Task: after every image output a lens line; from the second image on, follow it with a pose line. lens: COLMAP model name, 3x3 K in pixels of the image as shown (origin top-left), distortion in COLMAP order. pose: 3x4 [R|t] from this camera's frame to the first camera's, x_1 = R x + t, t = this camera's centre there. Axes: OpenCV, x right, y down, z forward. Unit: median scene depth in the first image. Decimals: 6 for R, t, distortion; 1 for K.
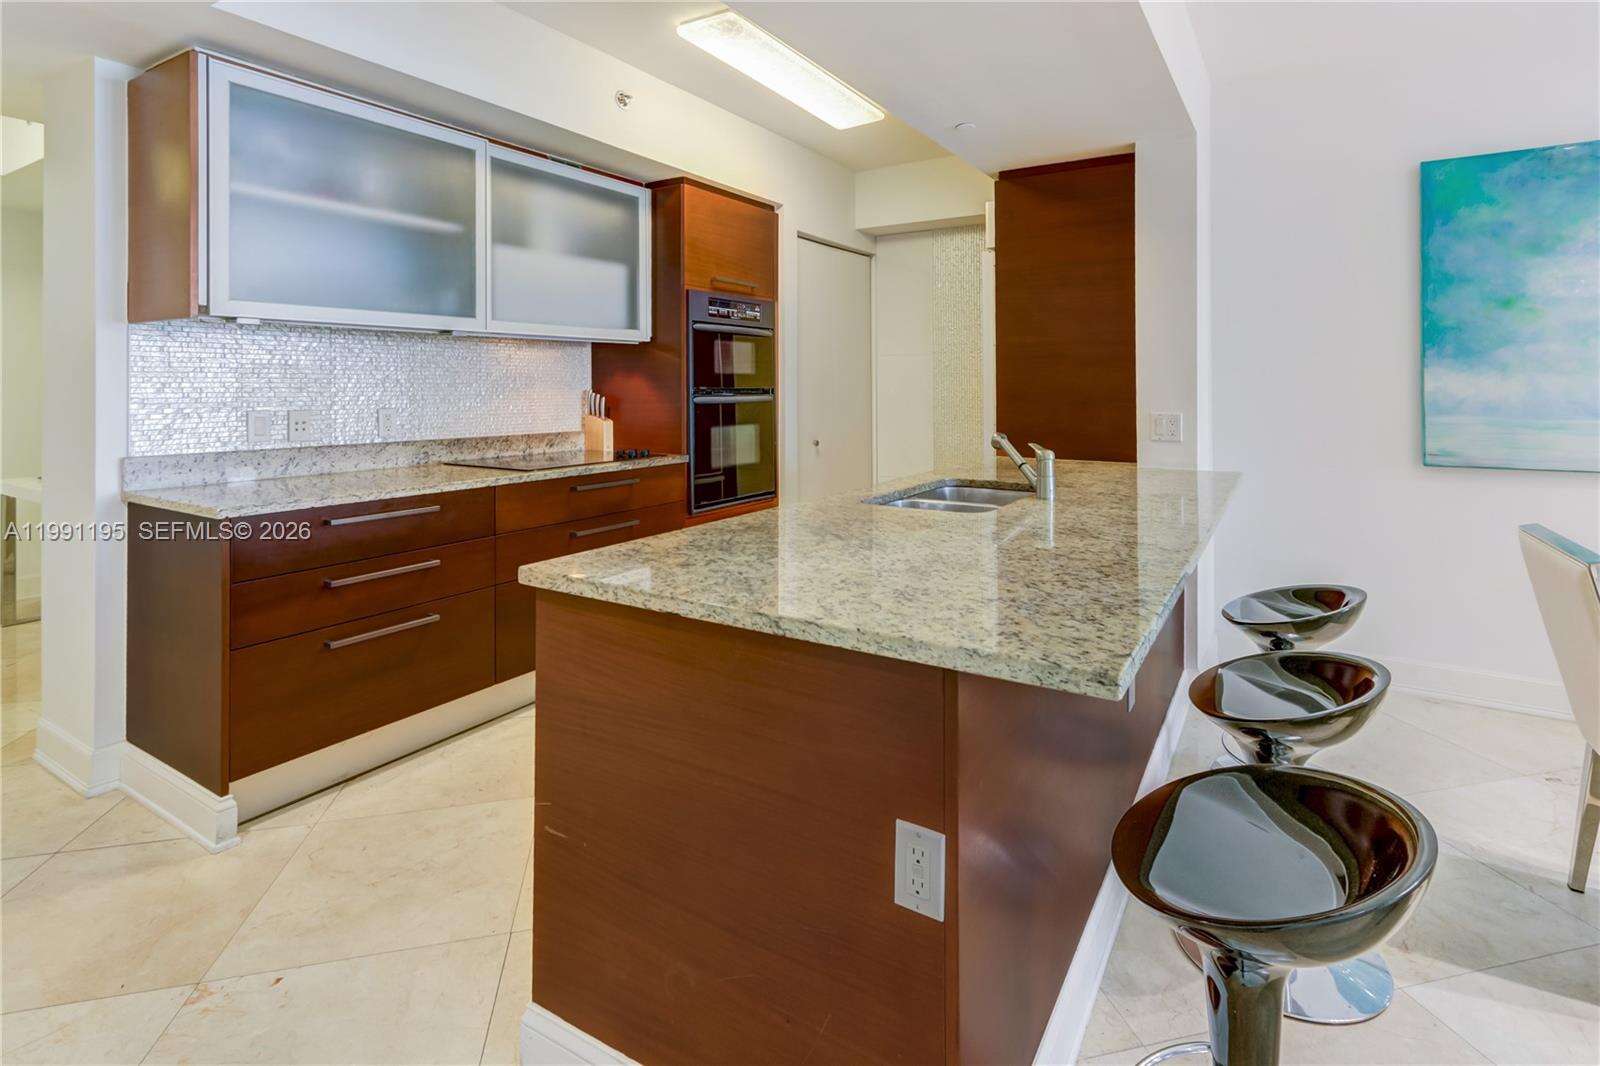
lens RADIAL K [[765.9, 0, 834.7], [0, 765.9, 381.0], [0, 0, 1]] dist [0.002653, 0.001000]
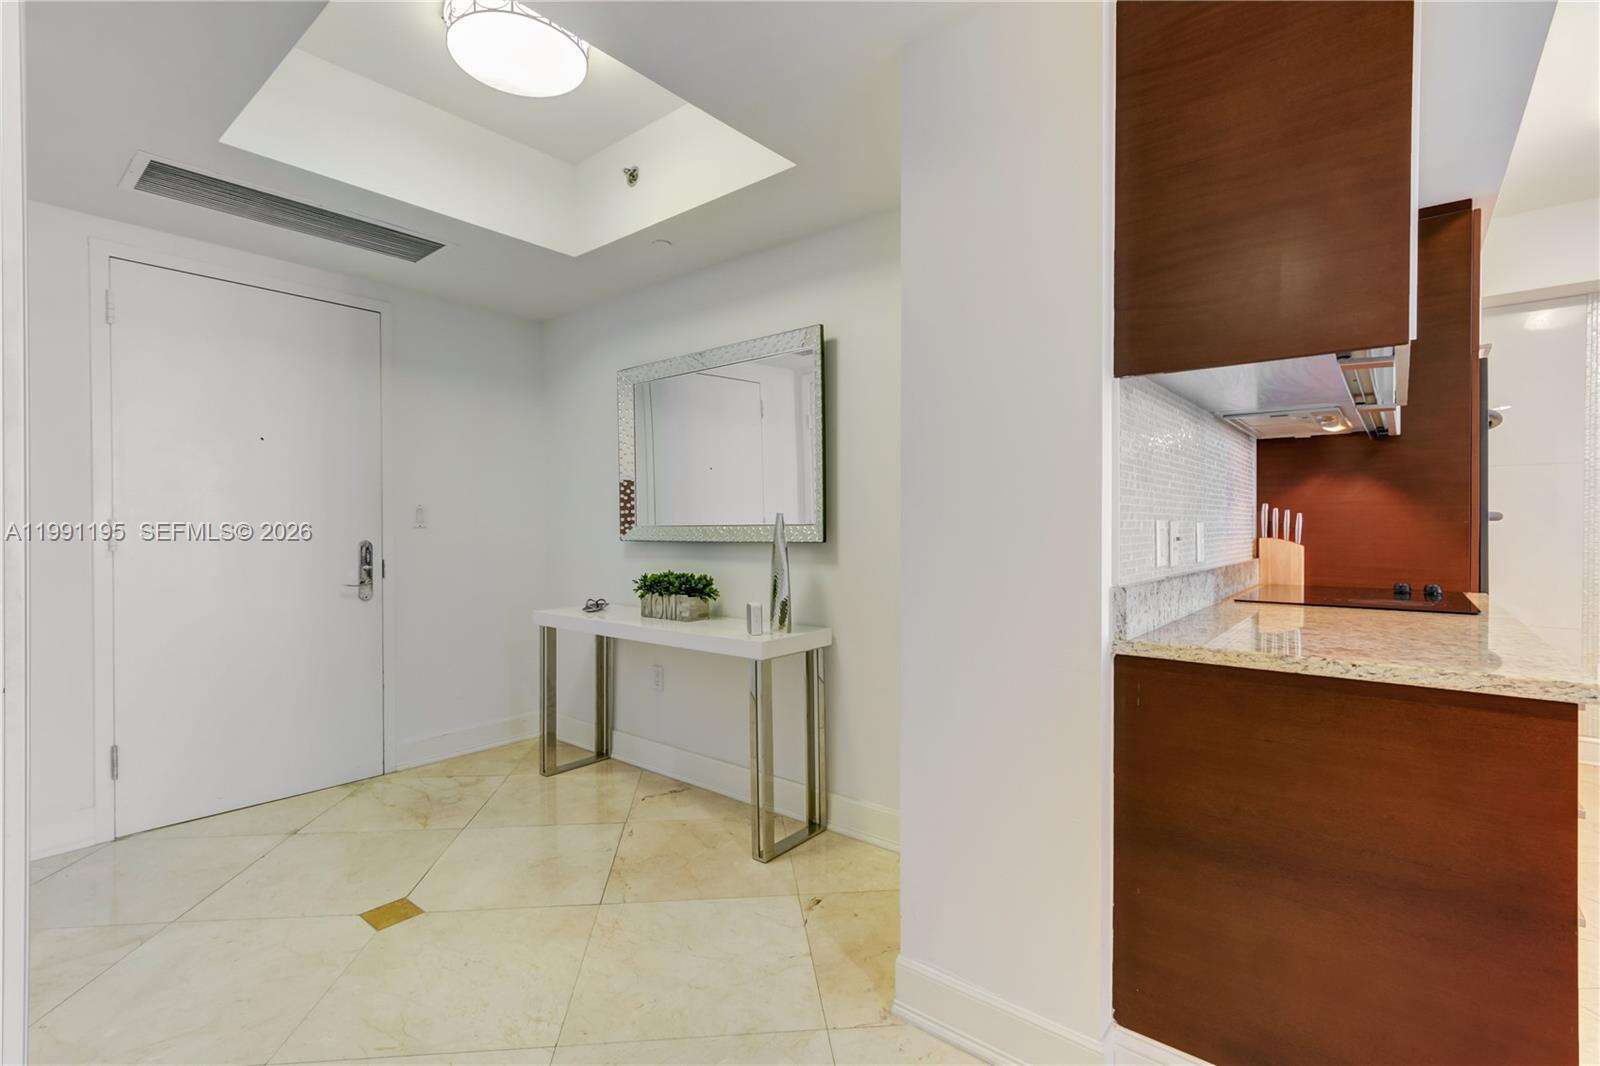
lens RADIAL K [[730.8, 0, 787.7], [0, 730.8, 539.7], [0, 0, 1]] dist [-0.002968, 0.002369]
pose [[0.987110, 0.002846, -0.160017, -0.800572], [0.000738, 0.999750, 0.022330, 0.037176], [0.160040, -0.022161, 0.986862, 0.266091]]
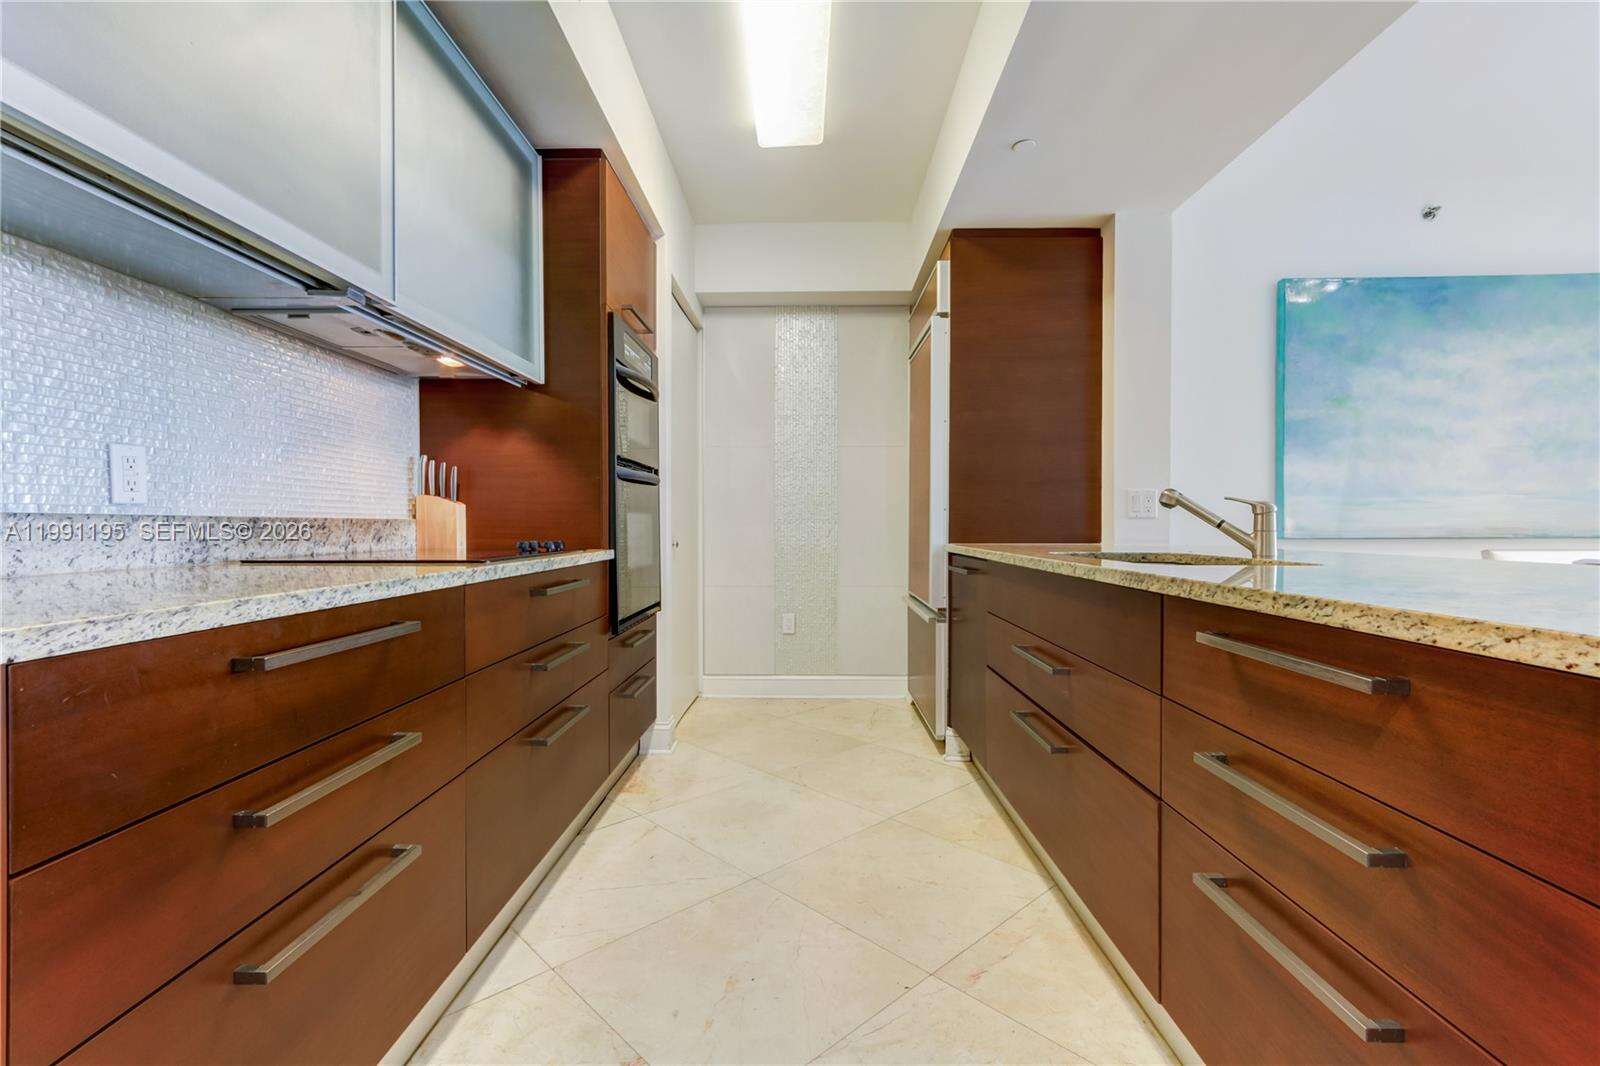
lens RADIAL K [[730.8, 0, 783.9], [0, 730.8, 529.9], [0, 0, 1]] dist [-0.002968, 0.002369]
pose [[0.871340, -0.006387, 0.490638, -0.429381], [-0.000402, 0.999906, 0.013731, 0.078511], [-0.490679, -0.012162, 0.871255, 0.384973]]
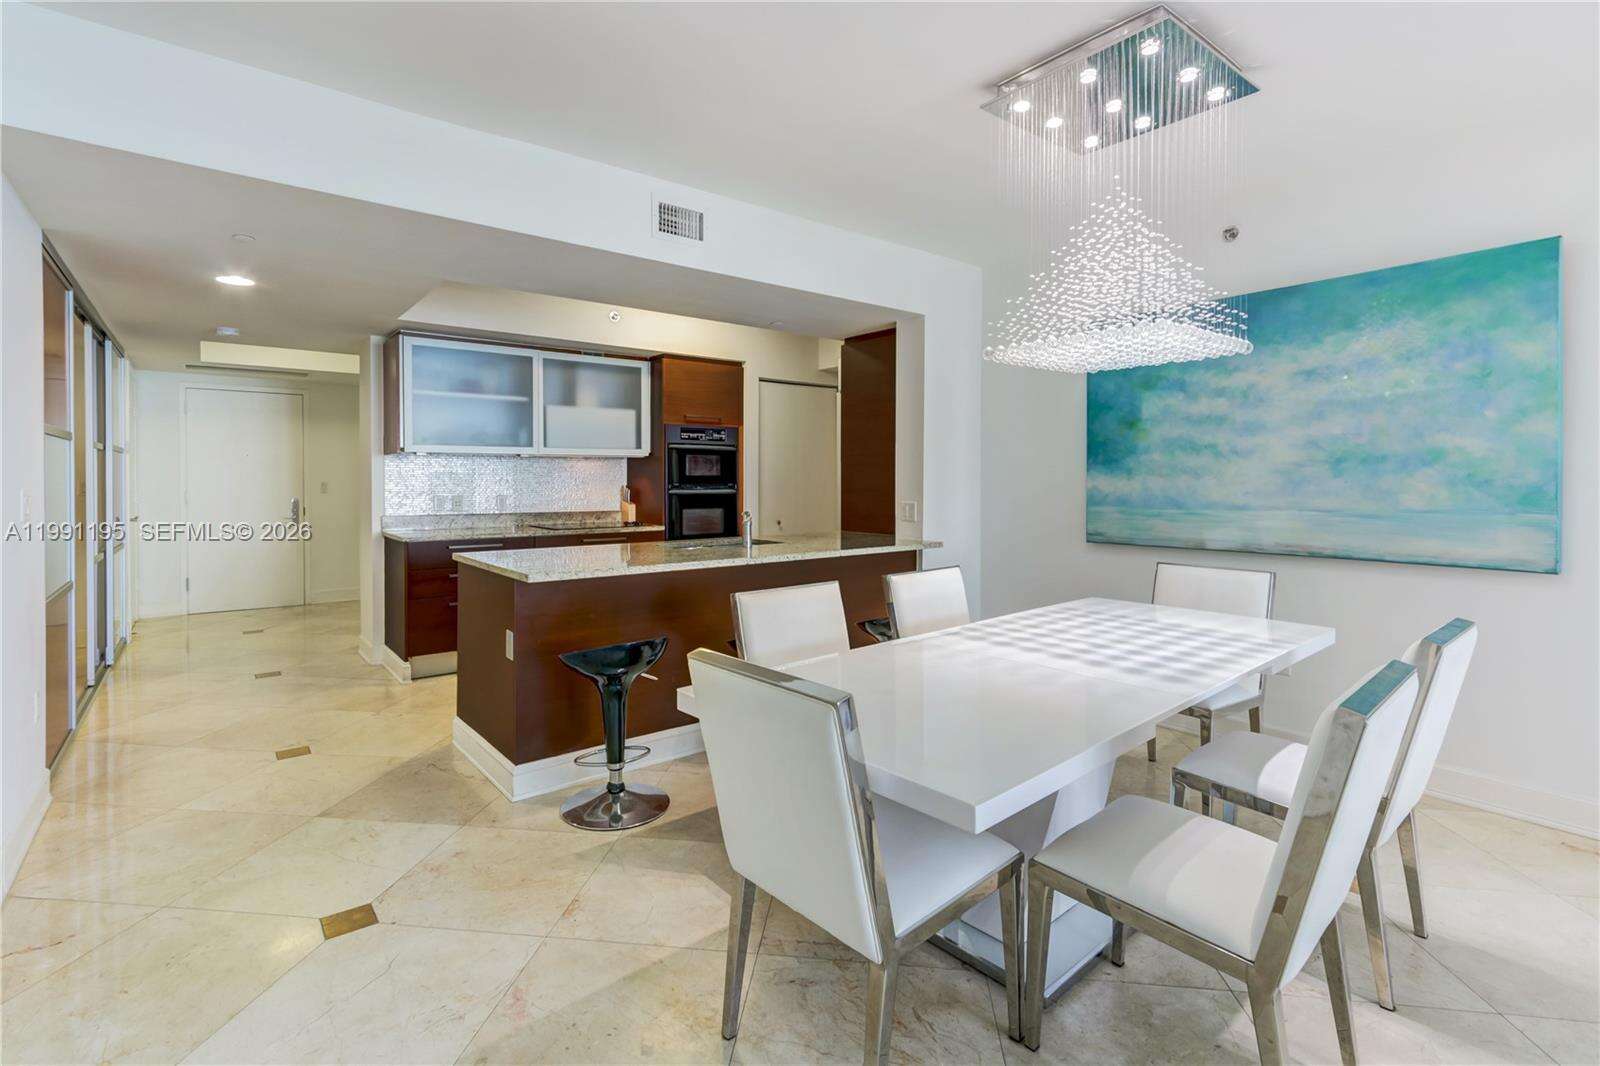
lens RADIAL K [[730.8, 0, 773.9], [0, 730.8, 483.9], [0, 0, 1]] dist [-0.002968, 0.002369]
pose [[0.930978, 0.002035, -0.365071, 0.696235], [0.001656, 0.999951, 0.009798, -0.008350], [0.365072, -0.009726, 0.930928, -0.423880]]
